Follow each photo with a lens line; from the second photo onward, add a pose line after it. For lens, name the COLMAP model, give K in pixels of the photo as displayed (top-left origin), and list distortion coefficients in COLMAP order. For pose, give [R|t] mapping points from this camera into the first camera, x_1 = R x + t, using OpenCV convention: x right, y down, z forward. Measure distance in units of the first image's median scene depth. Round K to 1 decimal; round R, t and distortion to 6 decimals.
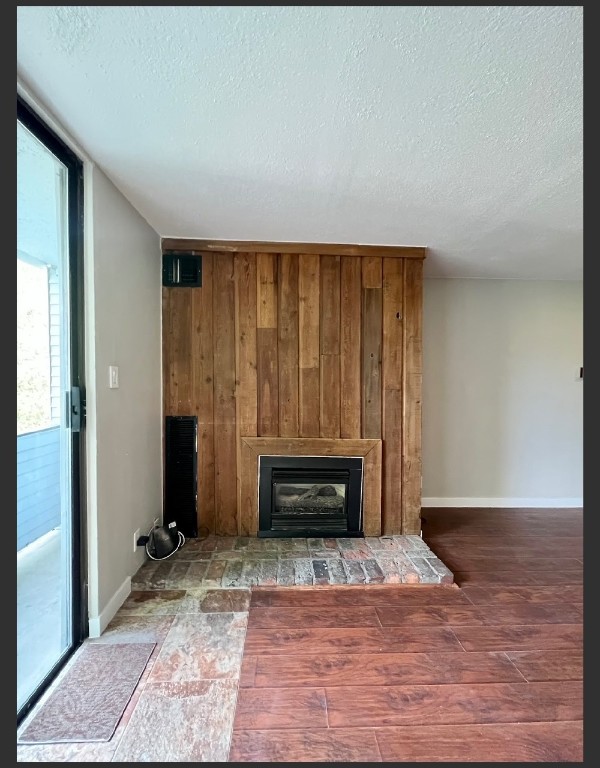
lens RADIAL K [[320.9, 0, 298.8], [0, 320.9, 387.9], [0, 0, 1]] dist [-0.010347, -0.000192]
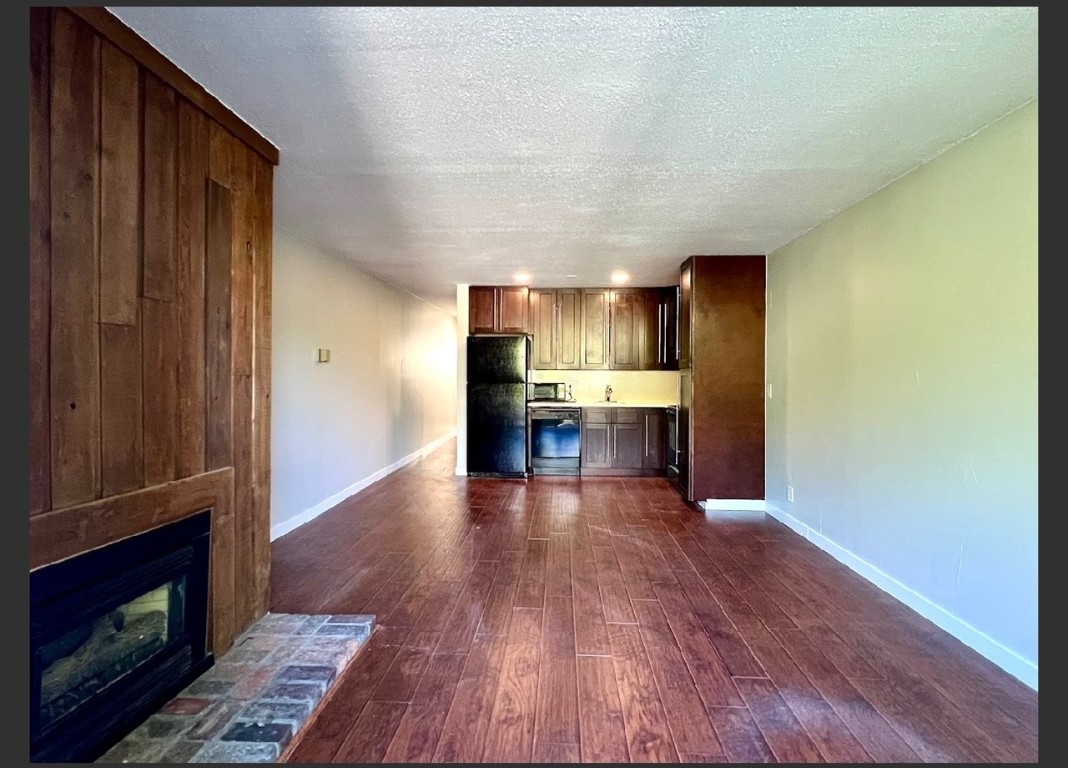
lens RADIAL K [[522.4, 0, 536.0], [0, 522.4, 380.5], [0, 0, 1]] dist [-0.001652, -0.000113]
pose [[0.088833, -0.019694, 0.995852, -0.592043], [0.026465, 0.999498, 0.017405, 0.012770], [-0.995695, 0.024809, 0.089309, 0.409159]]
